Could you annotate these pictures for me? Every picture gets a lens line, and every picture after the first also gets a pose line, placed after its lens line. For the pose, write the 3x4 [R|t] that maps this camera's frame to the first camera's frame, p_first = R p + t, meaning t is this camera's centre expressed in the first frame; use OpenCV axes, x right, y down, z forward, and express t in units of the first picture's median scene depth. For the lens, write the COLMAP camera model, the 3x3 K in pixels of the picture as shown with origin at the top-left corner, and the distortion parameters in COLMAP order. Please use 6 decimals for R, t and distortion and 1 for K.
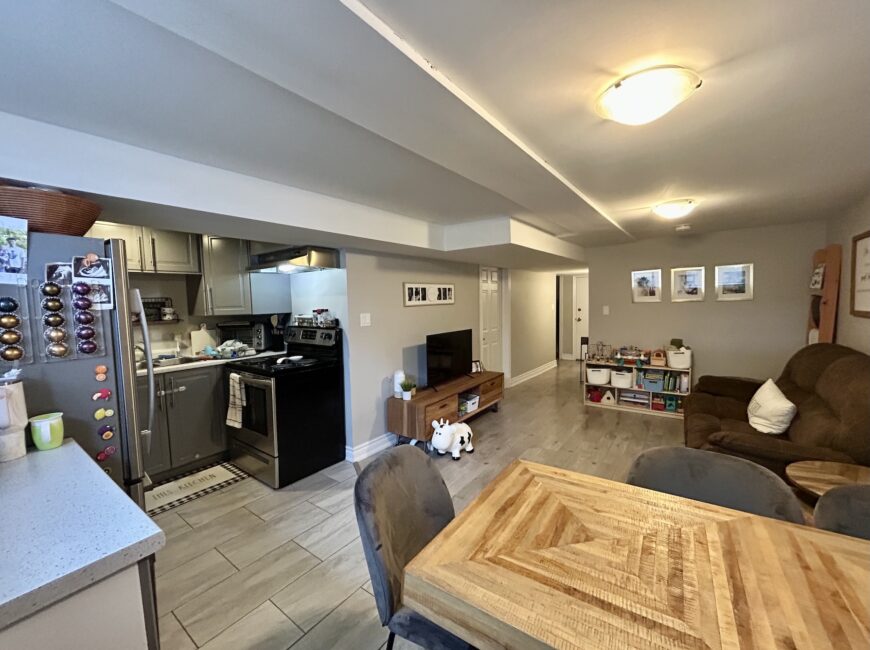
lens RADIAL K [[358.7, 0, 432.3], [0, 358.7, 325.4], [0, 0, 1]] dist [-0.002755, 0.000162]
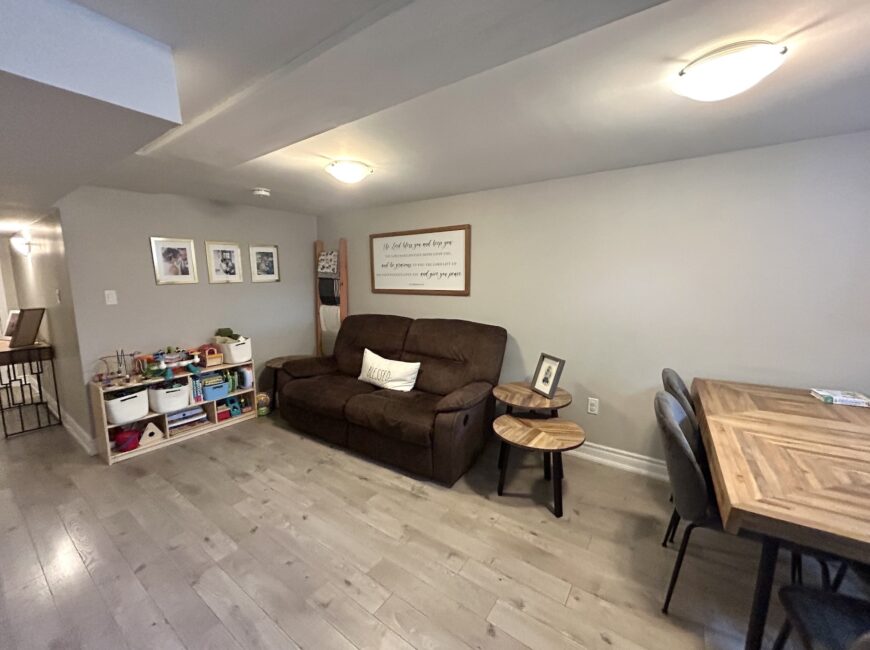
lens RADIAL K [[353.6, 0, 432.8], [0, 353.6, 325.4], [0, 0, 1]] dist [-0.002847, 0.000820]
pose [[-0.021787, -0.115321, 0.993089, -0.170050], [0.069161, 0.990772, 0.116569, -0.039478], [-0.997368, 0.071223, -0.013610, 0.687608]]
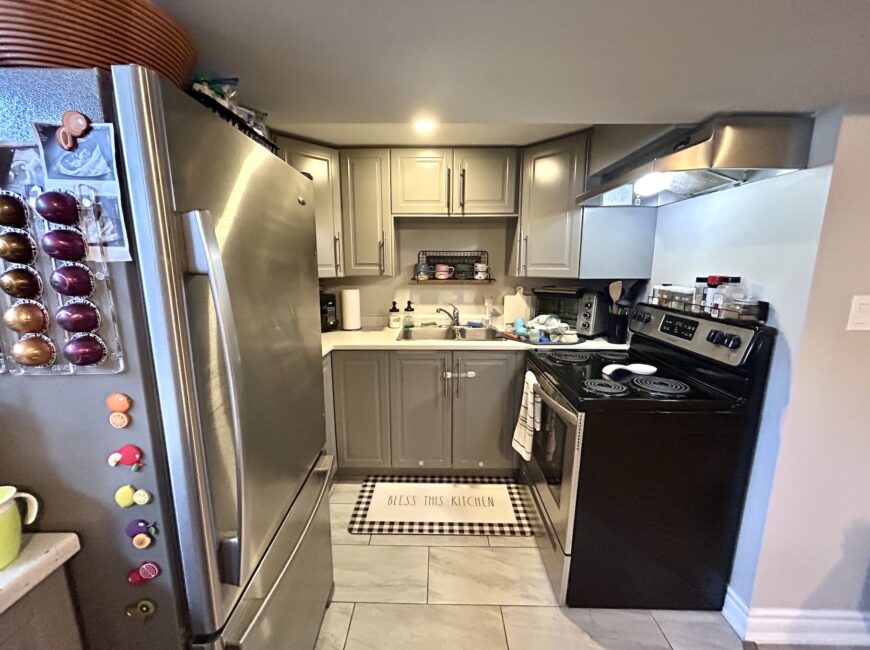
lens RADIAL K [[353.6, 0, 432.8], [0, 353.6, 325.4], [0, 0, 1]] dist [-0.002847, 0.000820]
pose [[0.590058, 0.164723, -0.790378, -0.159639], [-0.072501, 0.985821, 0.151330, -0.024993], [0.804099, -0.031990, 0.593634, 0.440175]]
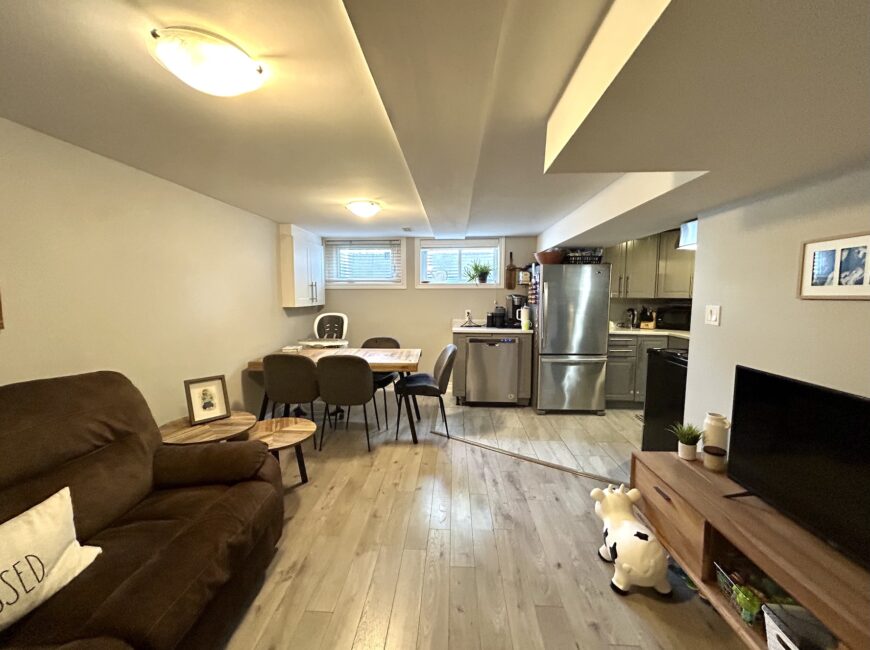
lens RADIAL K [[358.7, 0, 432.3], [0, 358.7, 325.4], [0, 0, 1]] dist [-0.002755, 0.000162]
pose [[-0.837728, 0.073526, -0.541115, 0.579705], [-0.019075, 0.986350, 0.163554, -0.092131], [0.545755, 0.147336, -0.824890, 1.239553]]
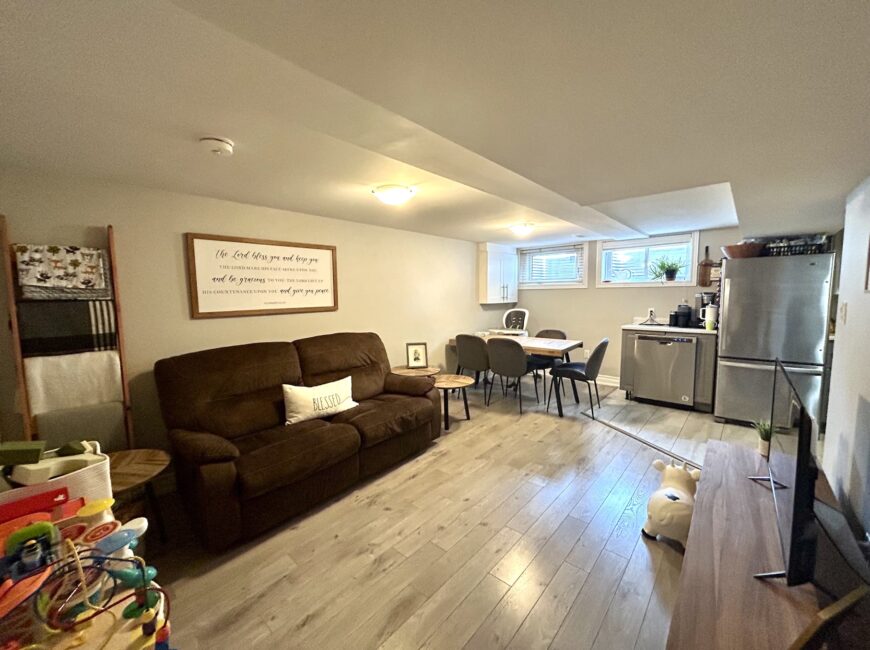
lens RADIAL K [[351.7, 0, 435.0], [0, 351.7, 325.0], [0, 0, 1]] dist [-0.001129, 0.000035]
pose [[-0.995935, 0.027642, 0.085728, 0.413207], [0.040890, 0.986774, 0.156857, -0.110506], [-0.080258, 0.159725, -0.983894, 1.586971]]
